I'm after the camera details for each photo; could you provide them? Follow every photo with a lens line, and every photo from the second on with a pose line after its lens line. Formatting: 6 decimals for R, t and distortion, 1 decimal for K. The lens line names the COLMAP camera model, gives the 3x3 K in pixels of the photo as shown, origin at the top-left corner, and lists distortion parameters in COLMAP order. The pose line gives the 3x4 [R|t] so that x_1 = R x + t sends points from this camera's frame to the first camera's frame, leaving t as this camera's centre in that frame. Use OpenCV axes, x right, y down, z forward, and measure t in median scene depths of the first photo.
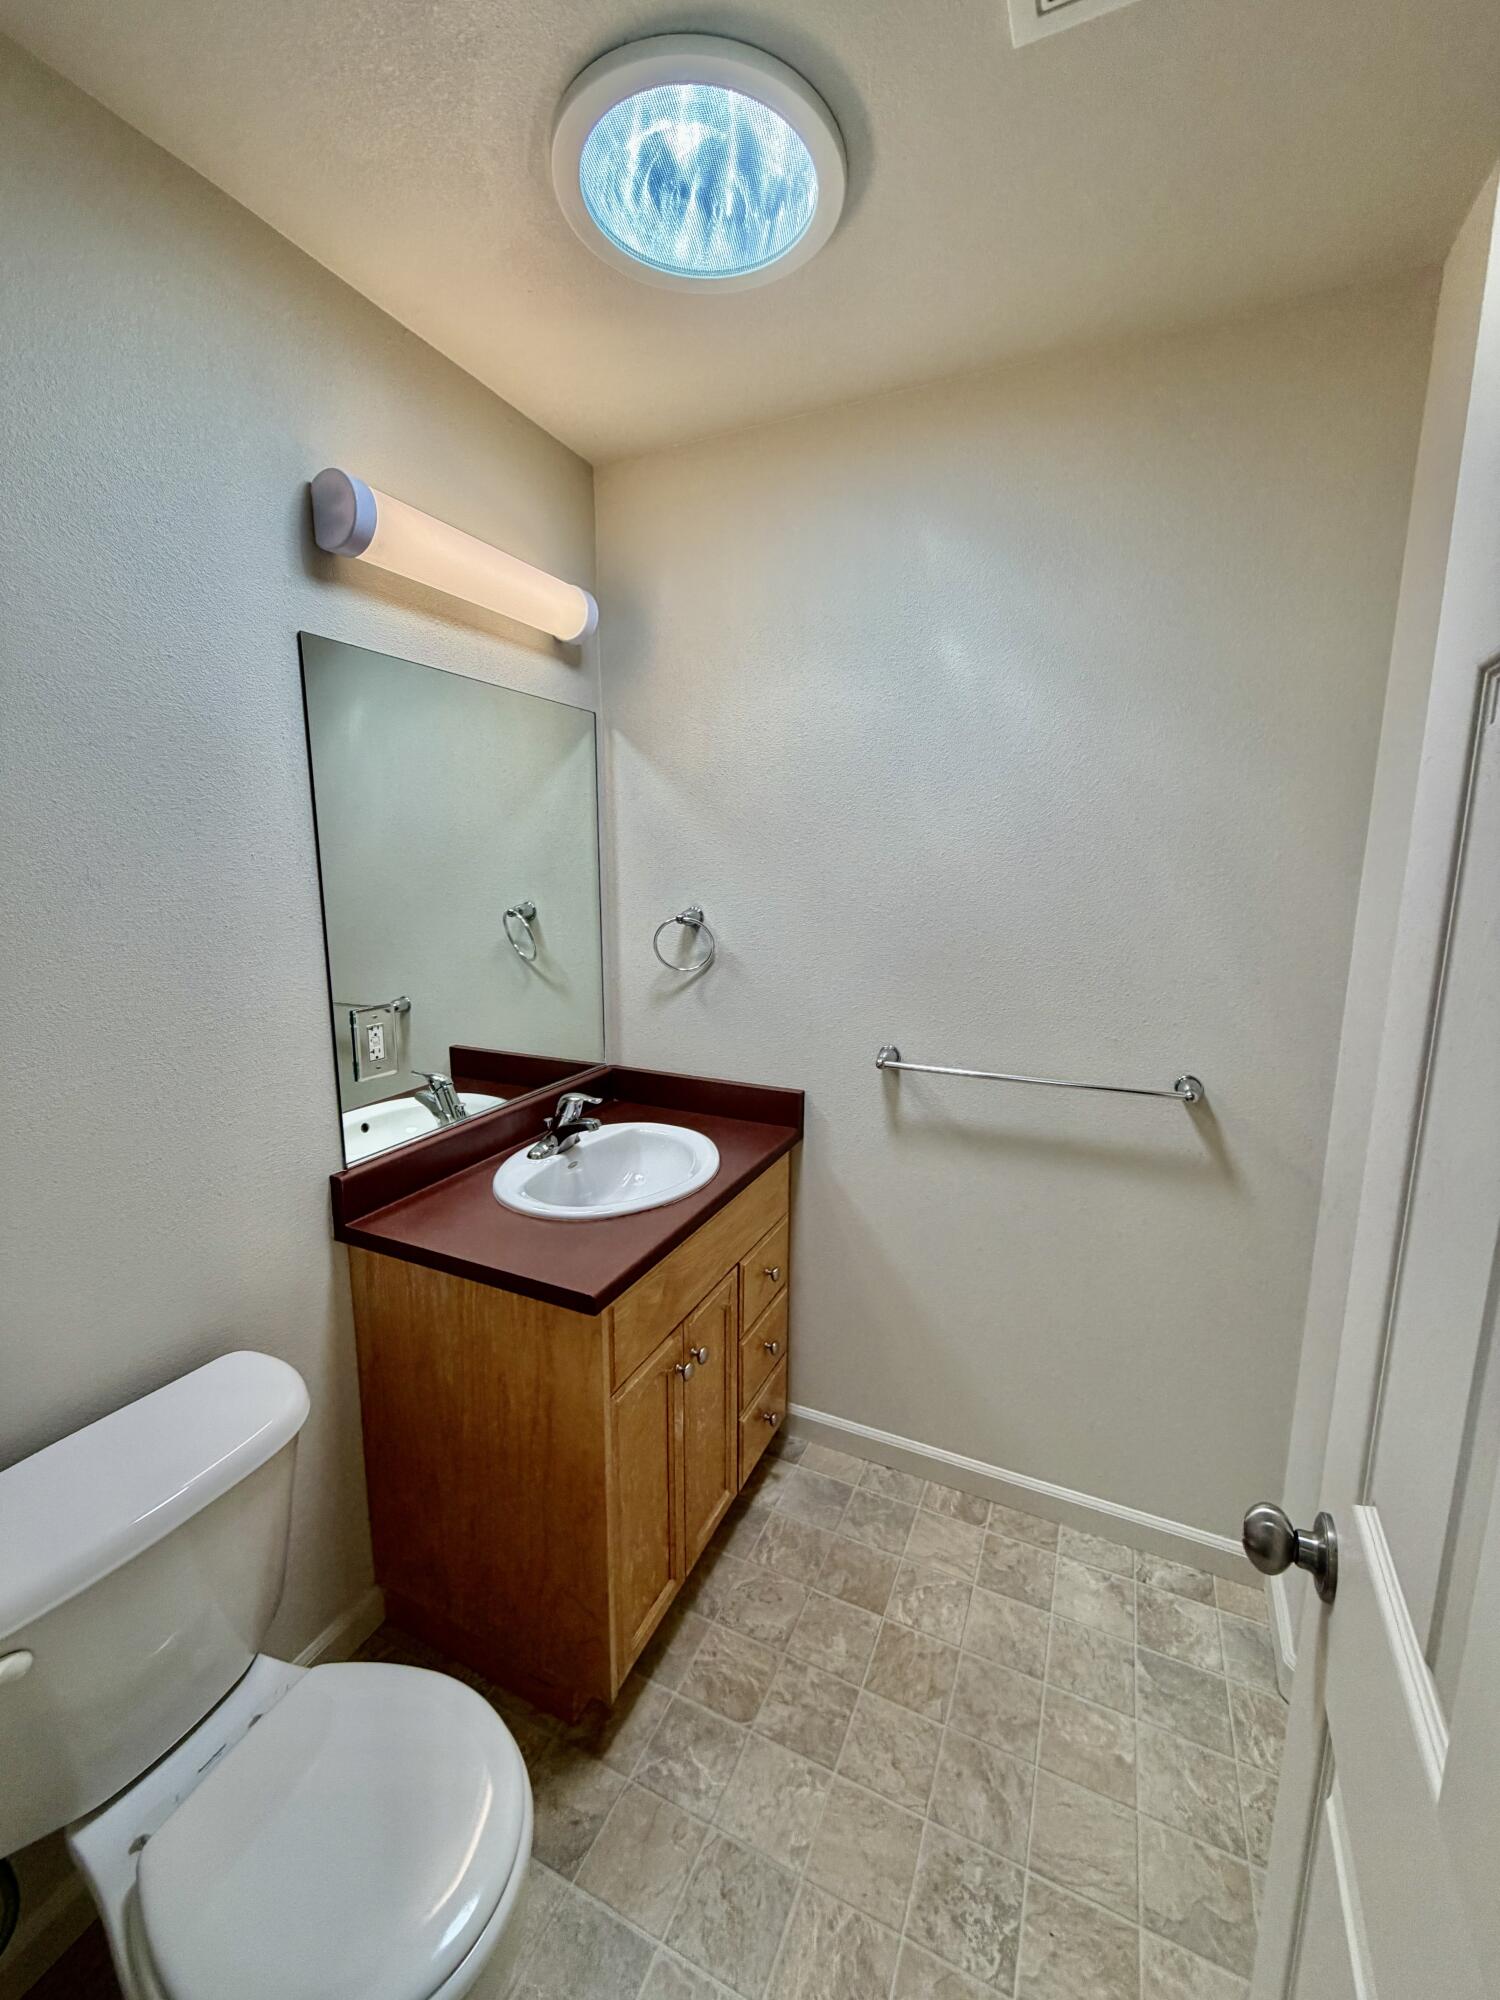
lens RADIAL K [[803.4, 0, 754.3], [0, 803.4, 996.1], [0, 0, 1]] dist [0.001916, 0.000201]
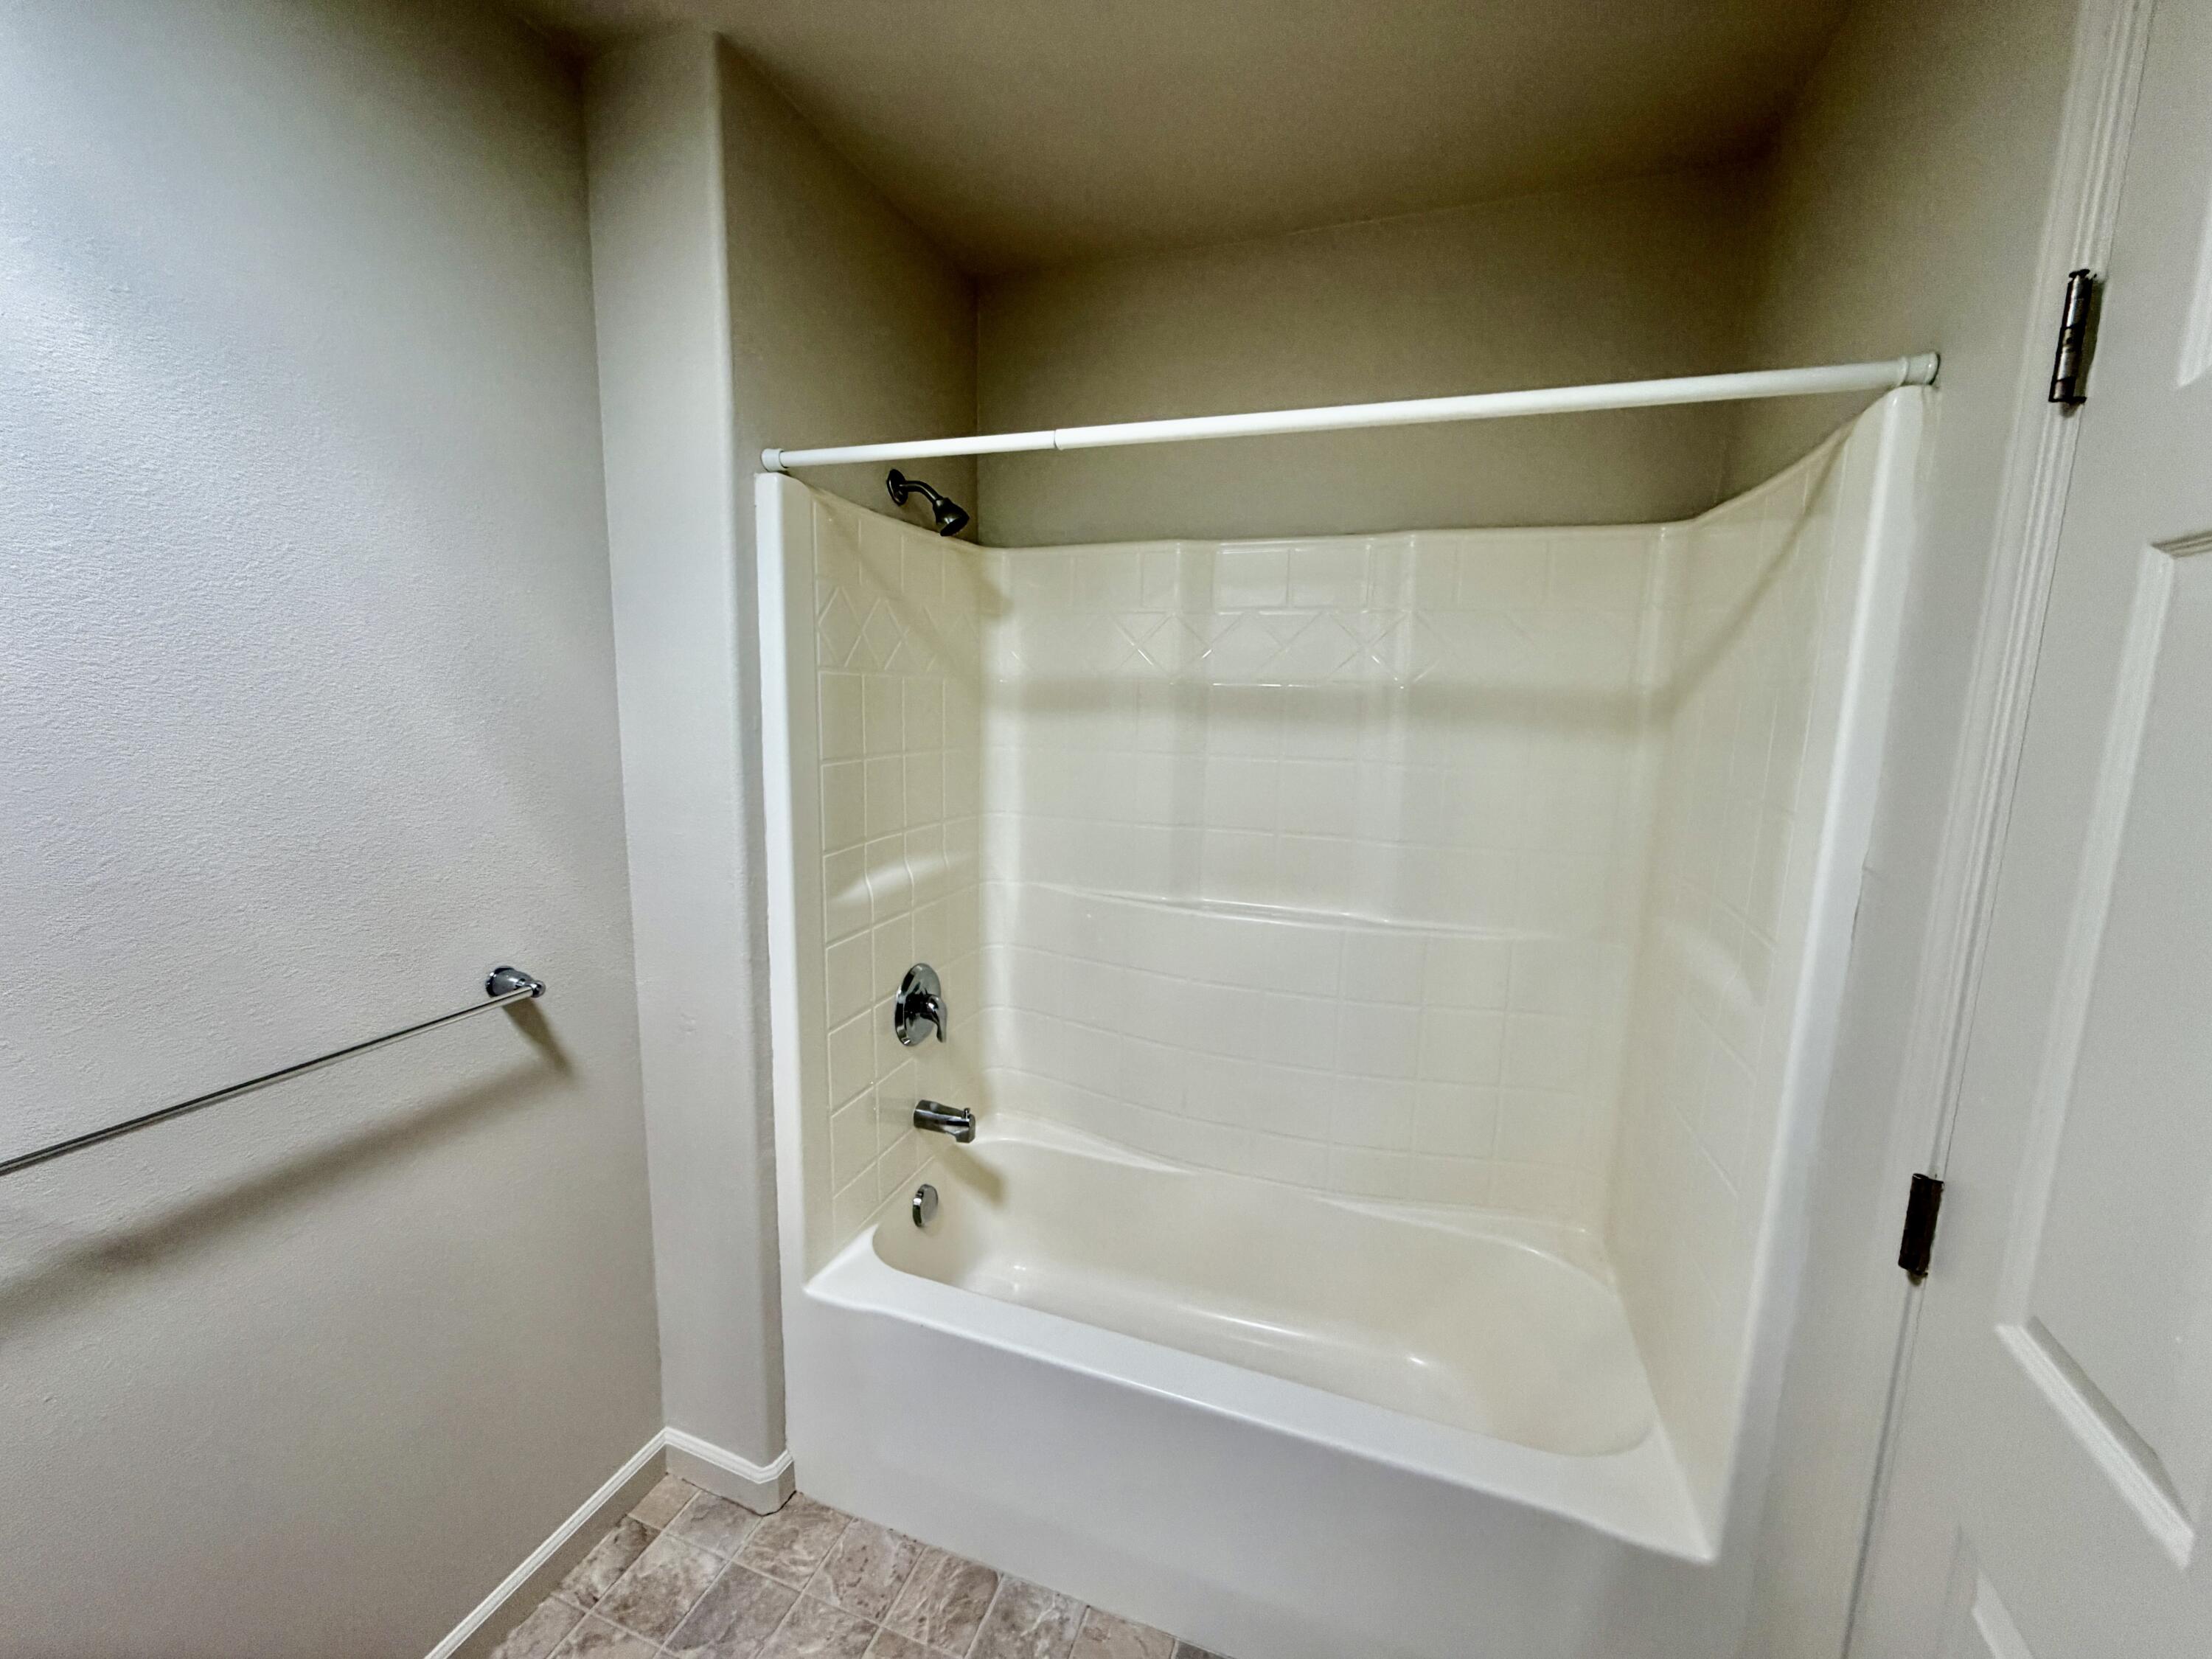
lens RADIAL K [[888.5, 0, 1109.7], [0, 888.5, 826.9], [0, 0, 1]] dist [0.001916, 0.000201]
pose [[-0.084250, -0.164035, 0.982850, -0.343182], [0.149902, 0.973046, 0.175248, -0.101379], [-0.985105, 0.162095, -0.057390, 0.513308]]
